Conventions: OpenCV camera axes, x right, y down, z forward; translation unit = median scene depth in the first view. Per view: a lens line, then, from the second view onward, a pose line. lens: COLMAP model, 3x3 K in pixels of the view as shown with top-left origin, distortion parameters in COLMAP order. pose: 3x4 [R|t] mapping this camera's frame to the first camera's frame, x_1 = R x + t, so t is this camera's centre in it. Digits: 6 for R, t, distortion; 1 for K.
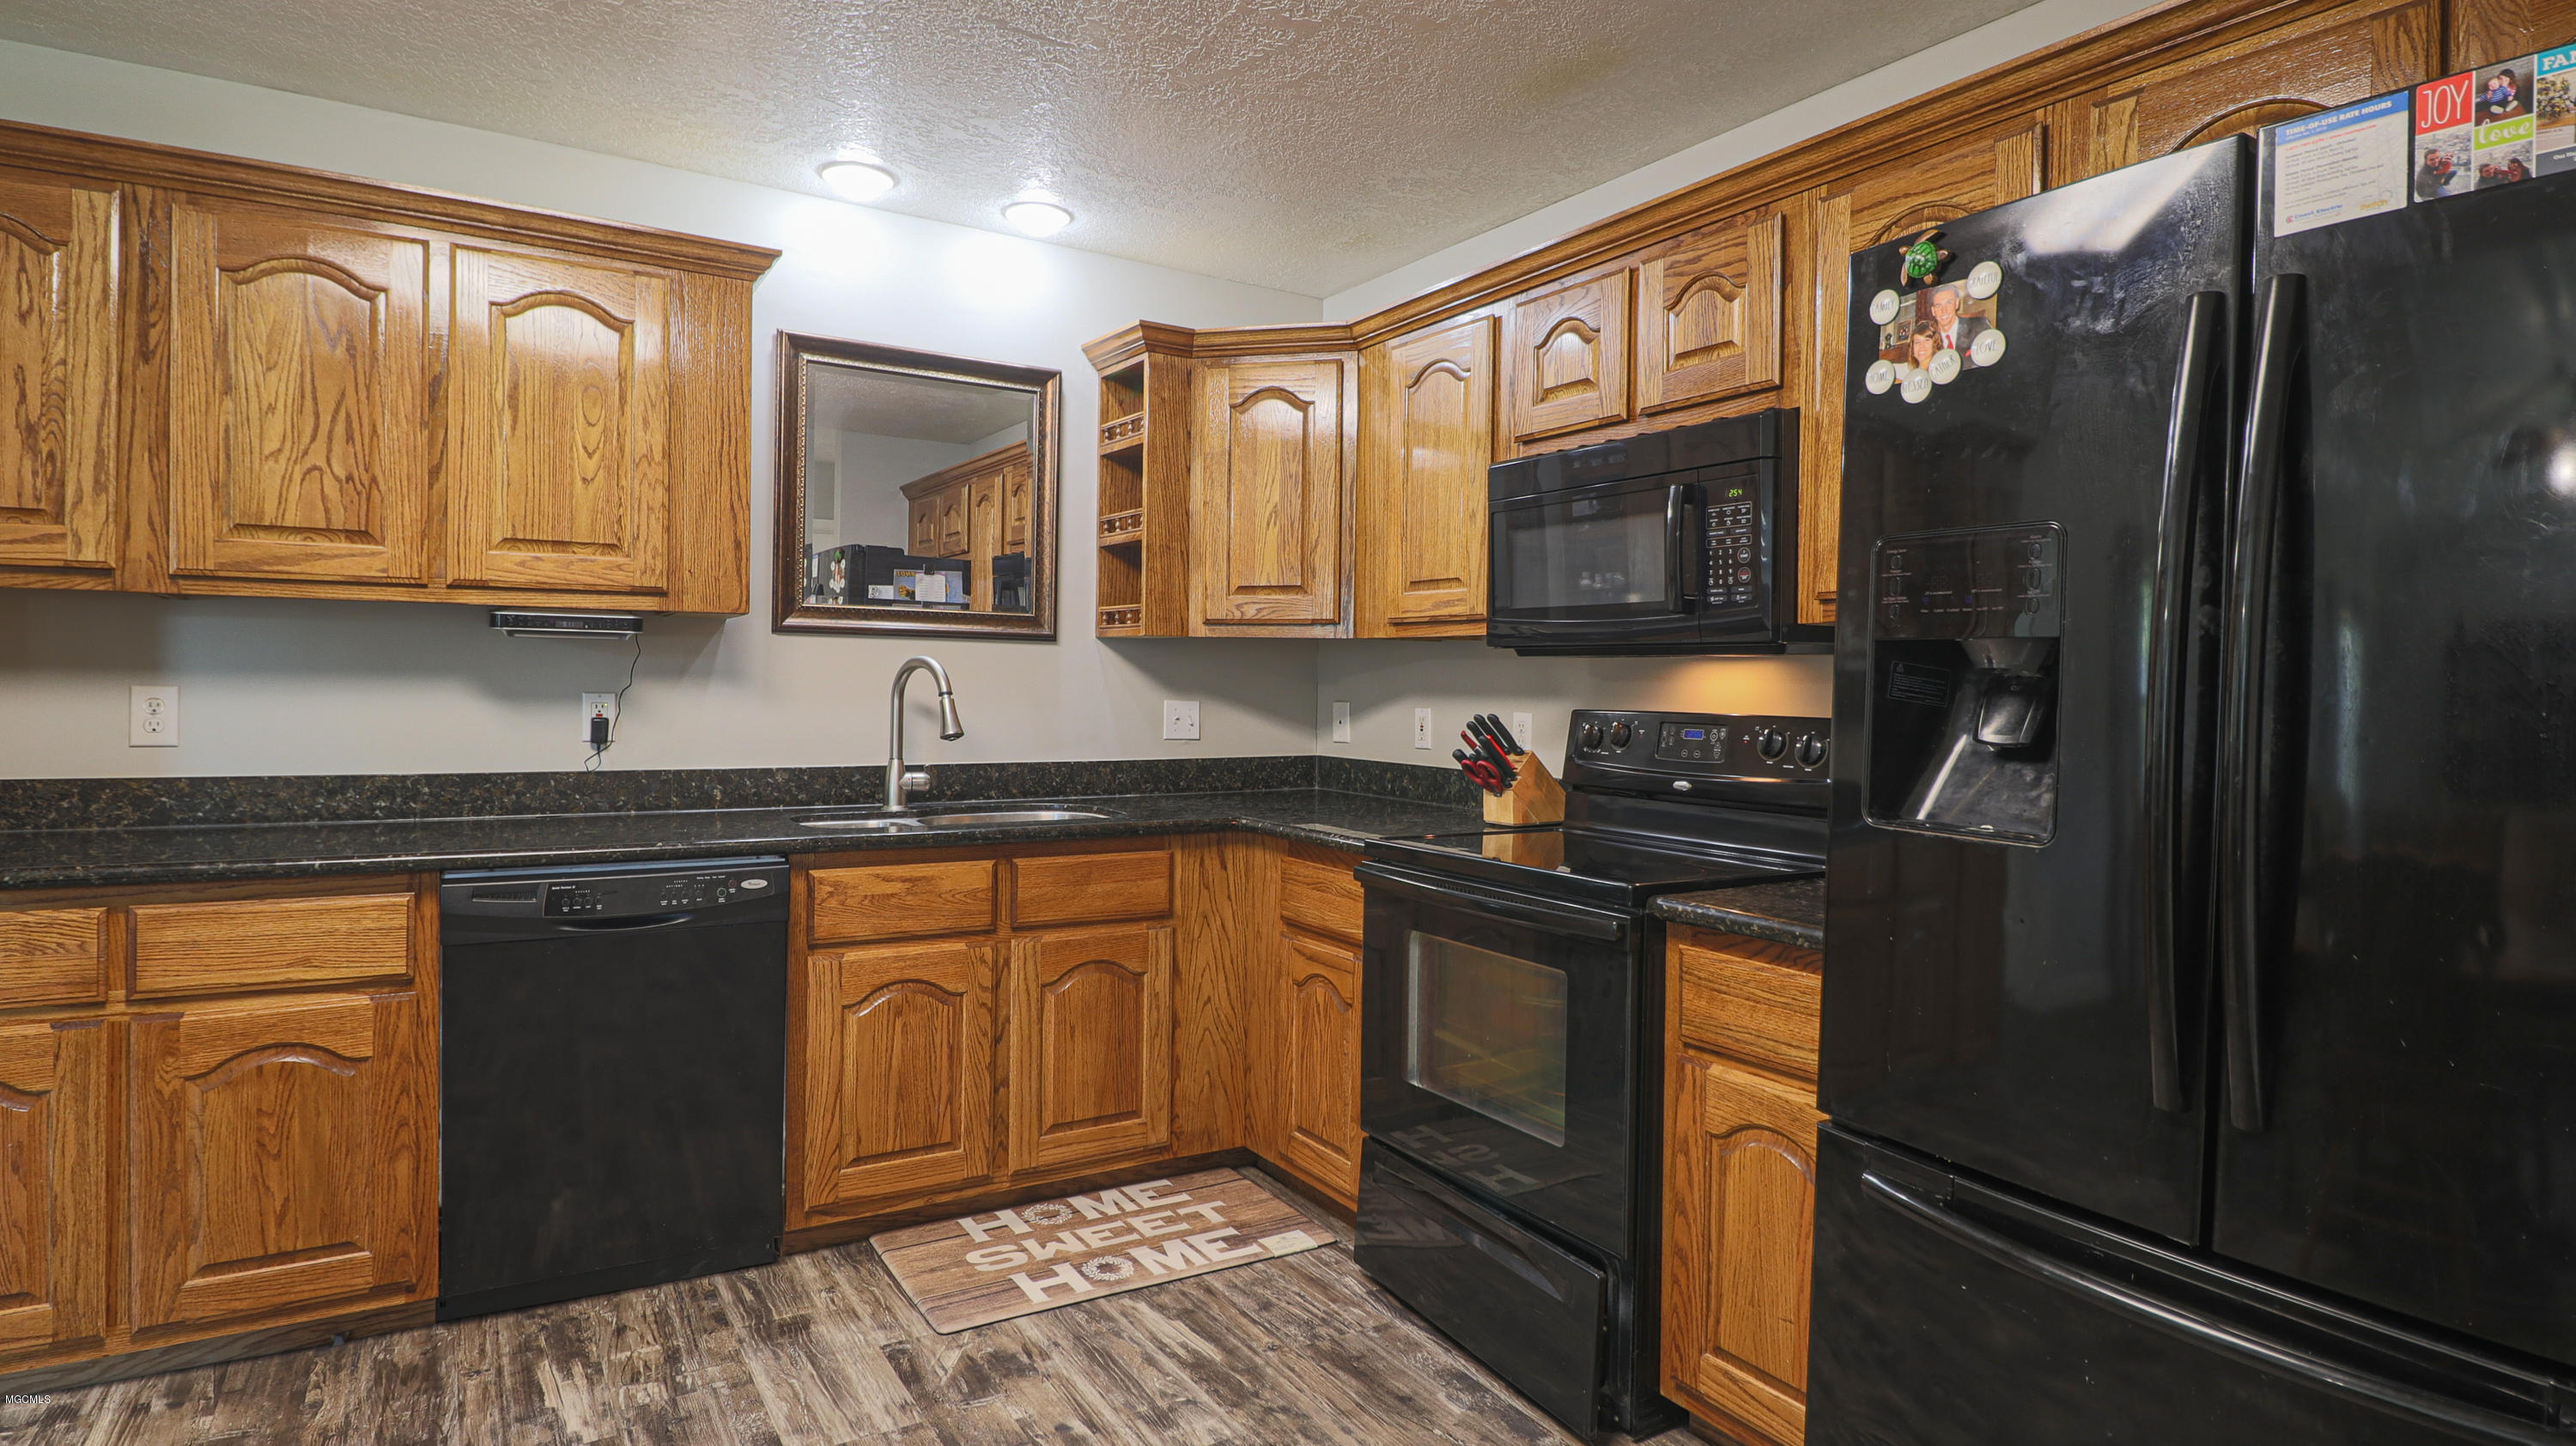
lens RADIAL K [[1376.8, 0, 1282.3], [0, 1376.8, 704.6], [0, 0, 1]] dist [-0.013592, -0.003246]
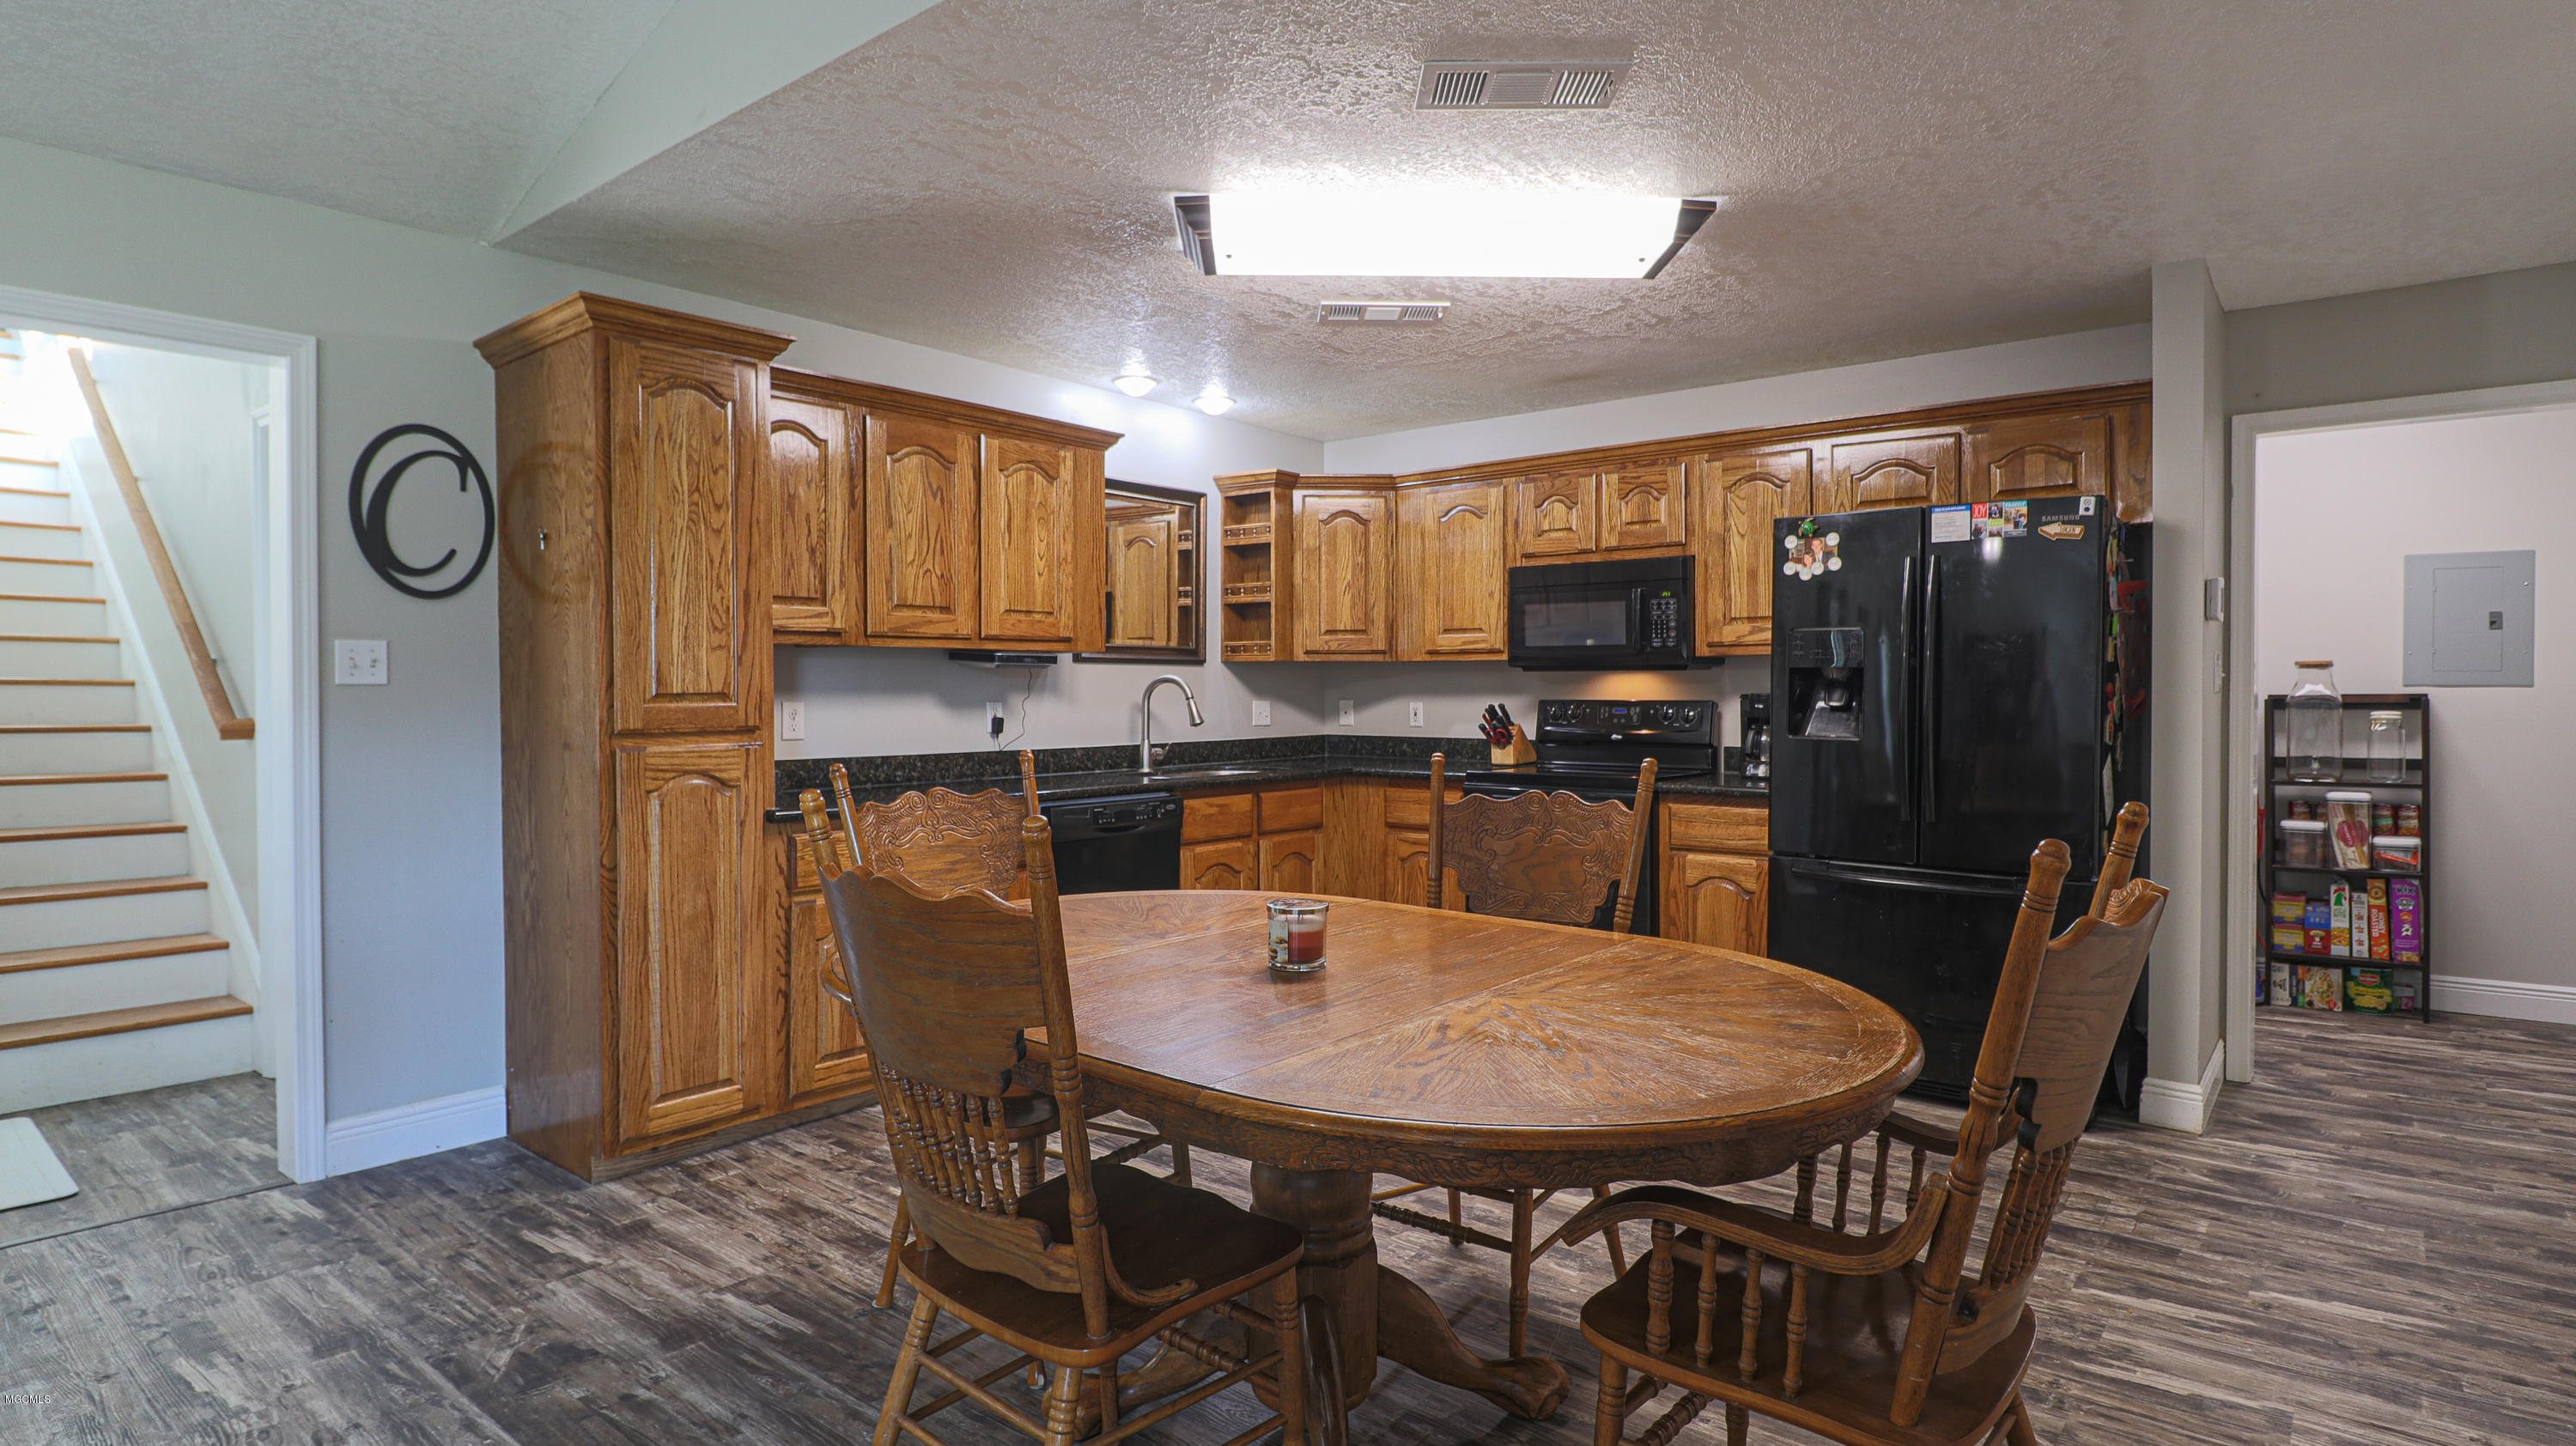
lens RADIAL K [[1376.8, 0, 1276.7], [0, 1376.8, 711.4], [0, 0, 1]] dist [-0.013592, -0.003246]
pose [[0.947530, -0.021806, 0.318921, -0.717796], [0.020953, 0.999762, 0.006106, -0.000080], [-0.318978, 0.000897, 0.947762, -0.634156]]
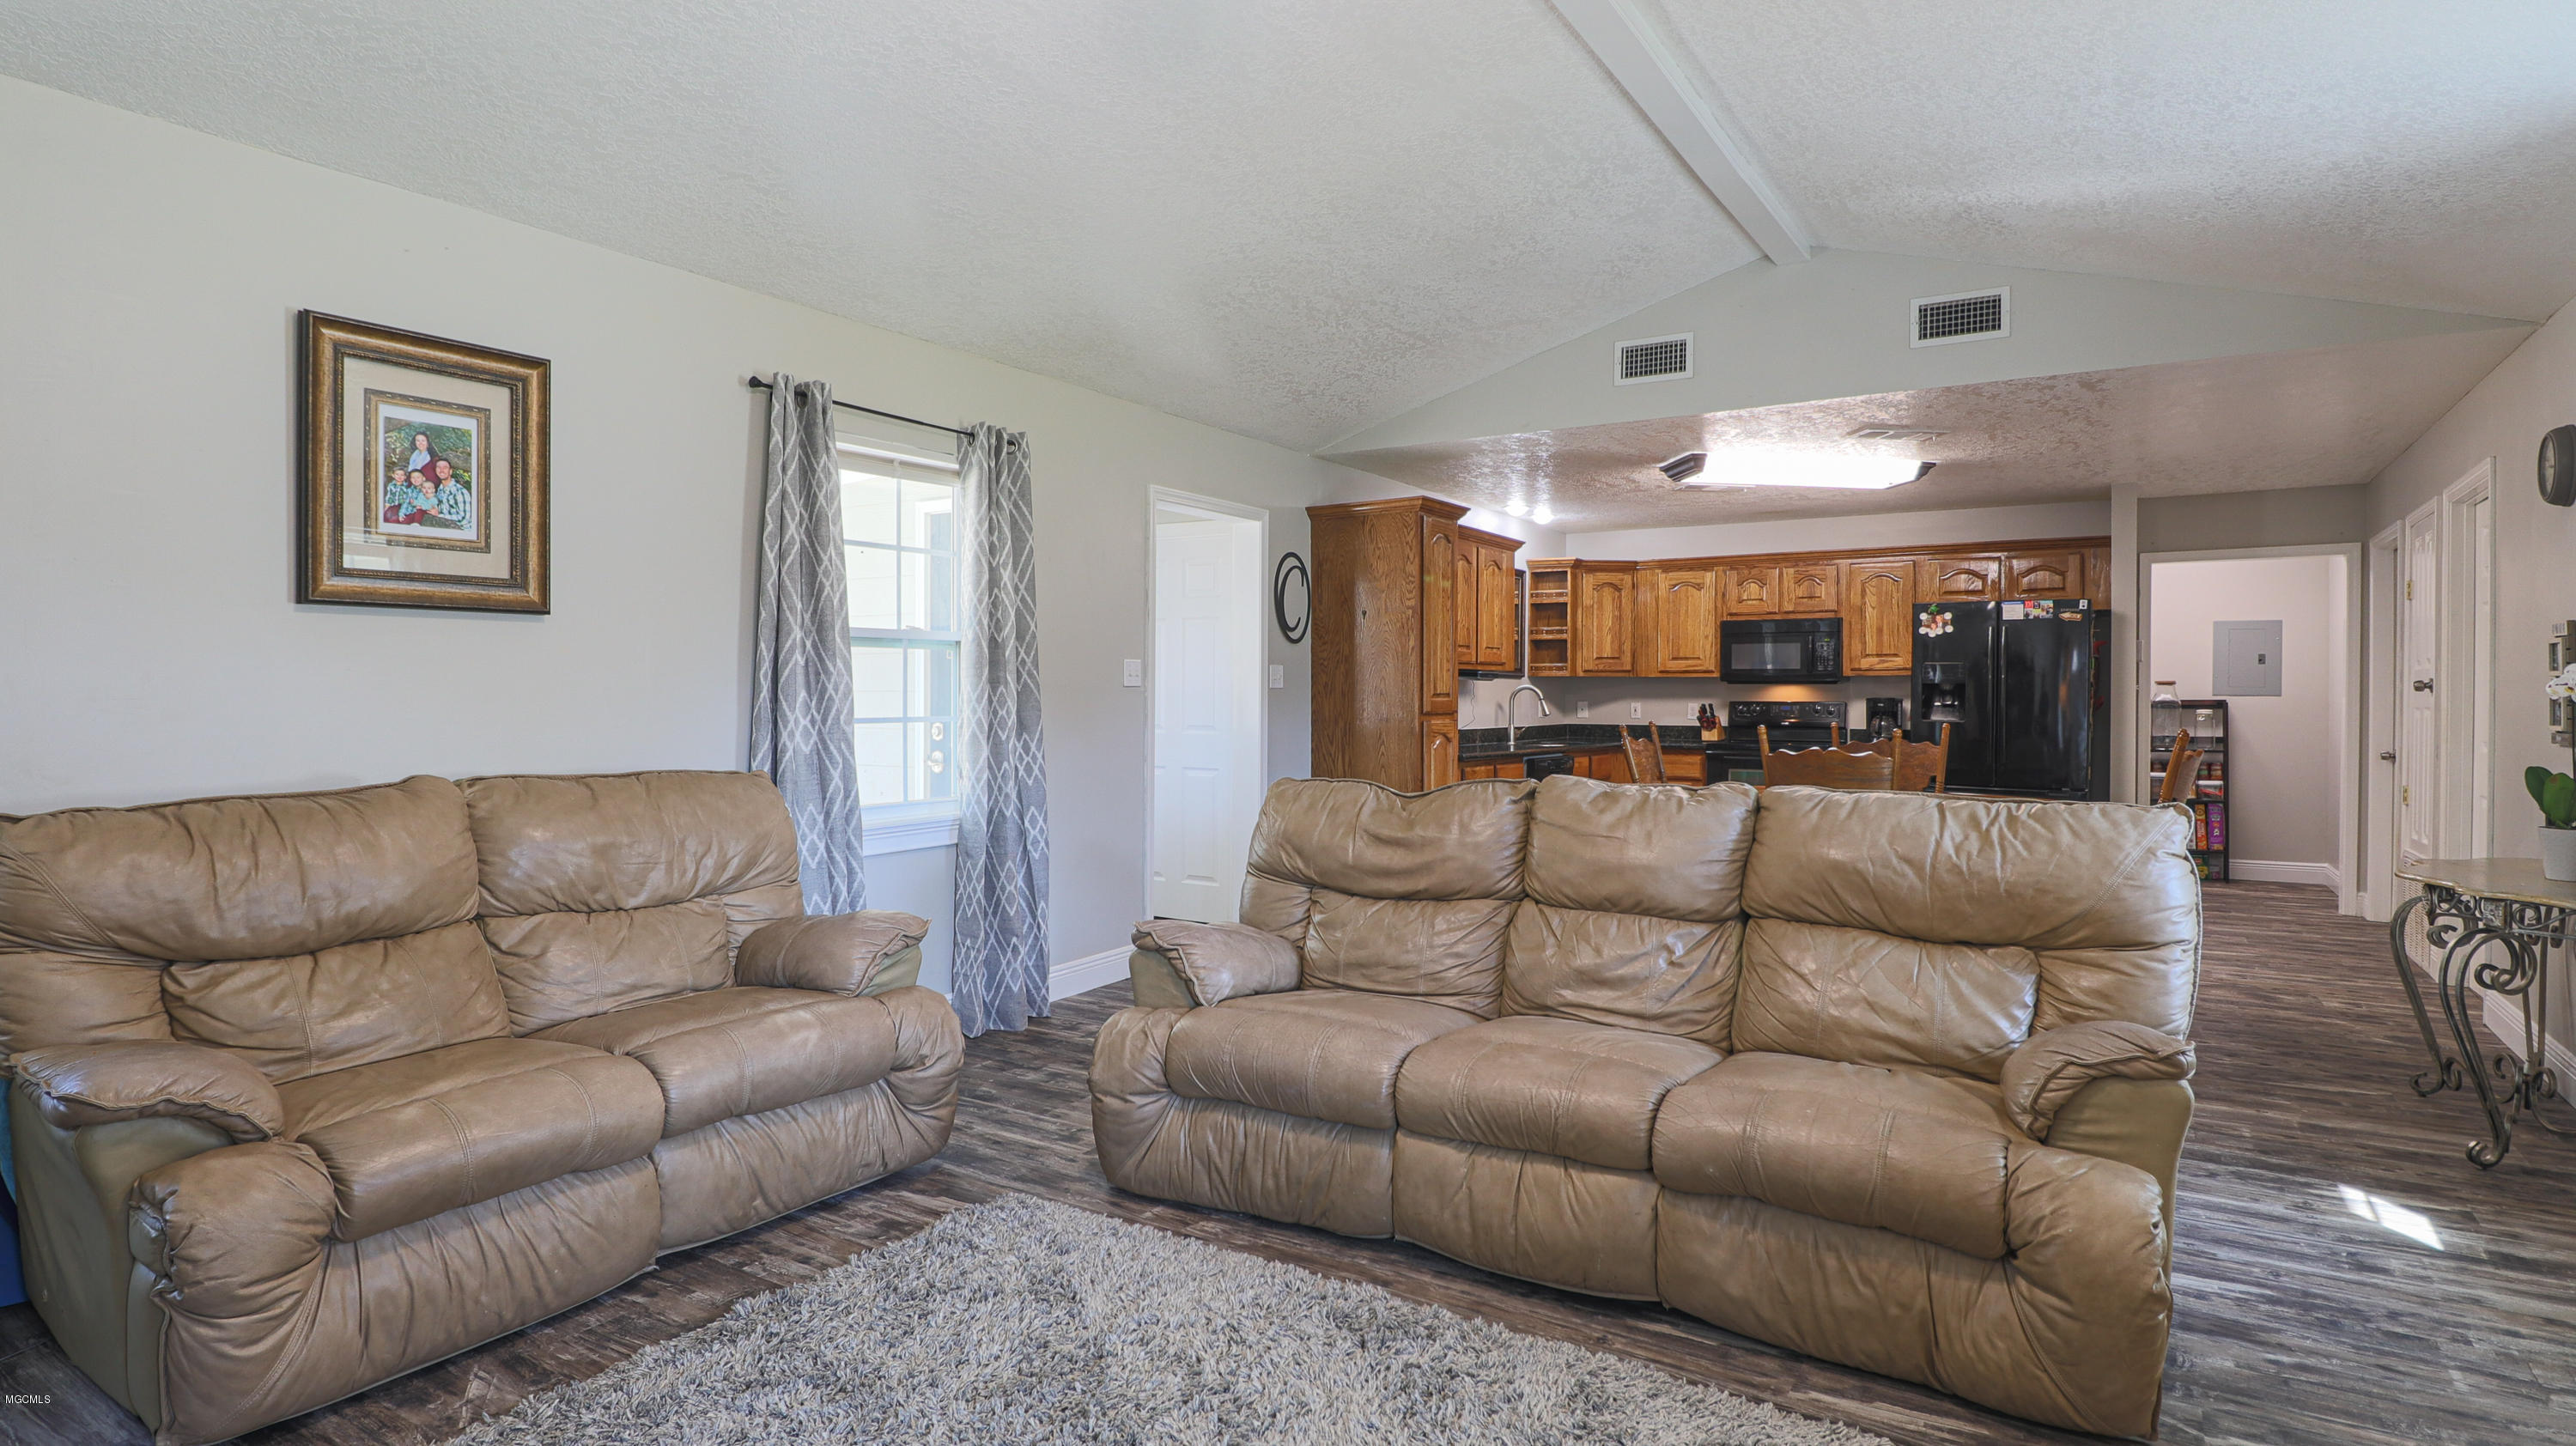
lens RADIAL K [[1376.8, 0, 1275.9], [0, 1376.8, 715.8], [0, 0, 1]] dist [-0.013592, -0.003246]
pose [[0.899945, -0.017828, 0.435639, -2.019624], [0.017157, 0.999838, 0.005474, 0.000657], [-0.435666, 0.002548, 0.900105, -1.285424]]
